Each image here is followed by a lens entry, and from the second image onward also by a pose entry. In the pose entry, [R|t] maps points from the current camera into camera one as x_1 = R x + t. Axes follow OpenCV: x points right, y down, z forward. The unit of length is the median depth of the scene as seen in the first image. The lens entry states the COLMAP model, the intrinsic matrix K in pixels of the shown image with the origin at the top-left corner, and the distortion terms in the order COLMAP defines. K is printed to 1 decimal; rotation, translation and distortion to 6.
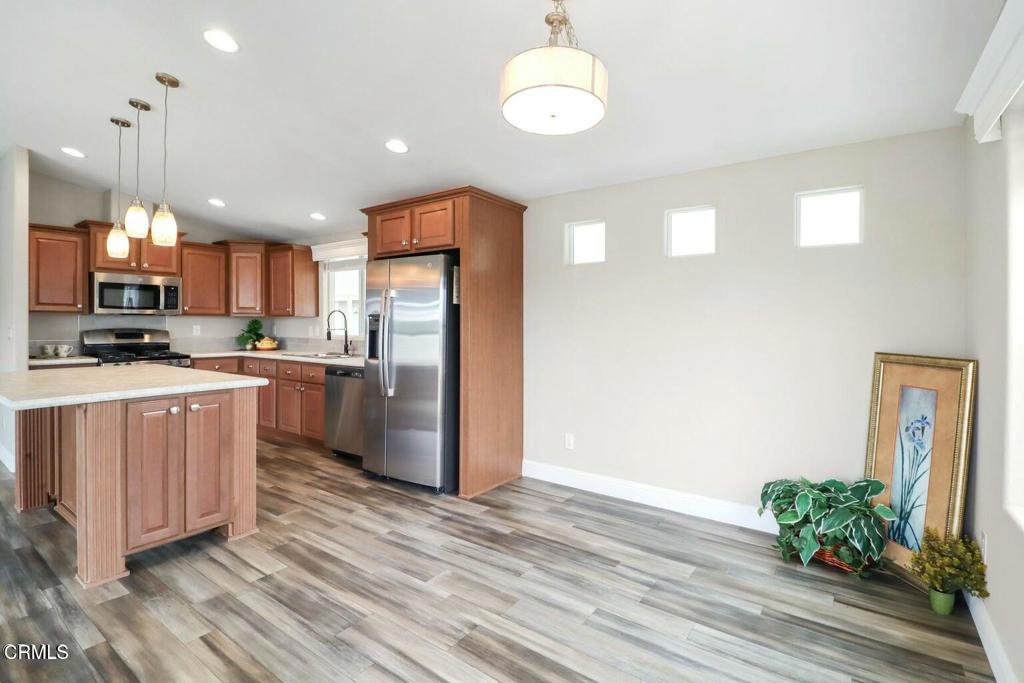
lens RADIAL K [[480.8, 0, 514.8], [0, 480.8, 329.1], [0, 0, 1]] dist [-0.000659, 0.000476]
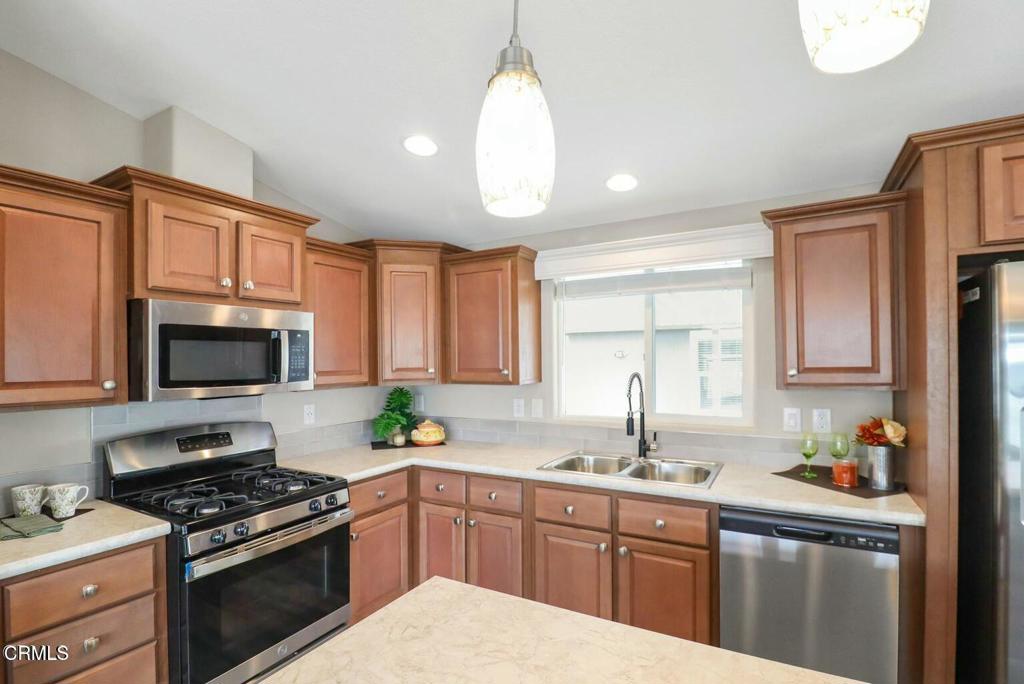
lens RADIAL K [[480.8, 0, 510.6], [0, 480.8, 366.7], [0, 0, 1]] dist [-0.000659, 0.000476]
pose [[0.994700, -0.020085, 0.100837, -0.560631], [0.019904, 0.999798, 0.002804, -0.051989], [-0.100873, -0.000782, 0.994899, 0.521850]]
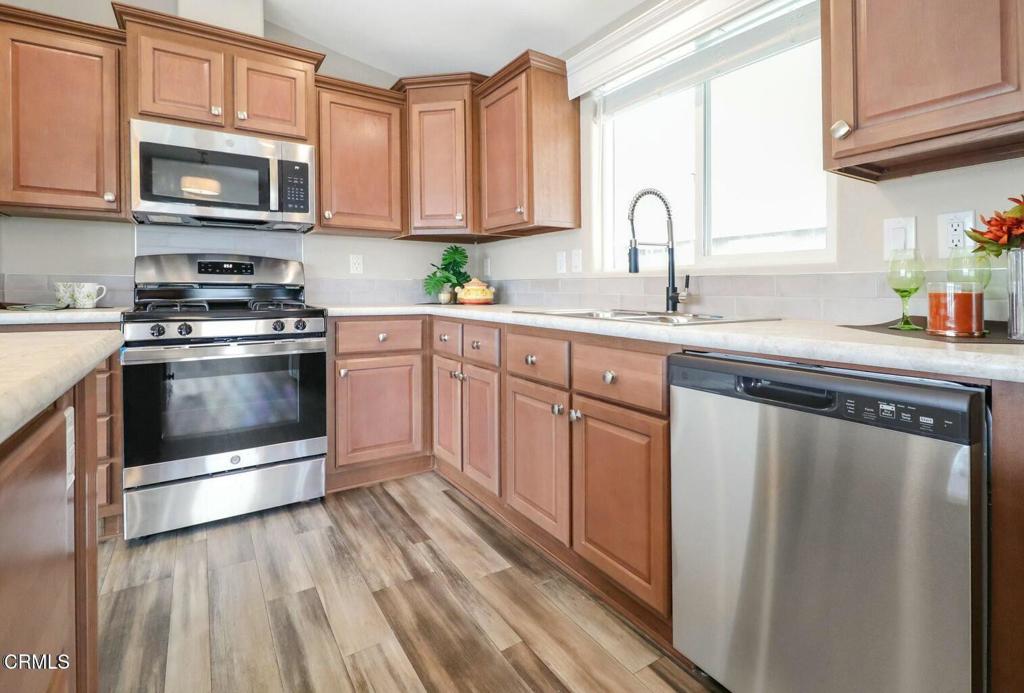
lens RADIAL K [[480.8, 0, 526.9], [0, 480.8, 312.7], [0, 0, 1]] dist [-0.000659, 0.000476]
pose [[0.935607, 0.014746, -0.352734, -0.335505], [-0.001283, 0.999263, 0.038373, 0.039128], [0.353040, -0.035449, 0.934937, 0.639131]]
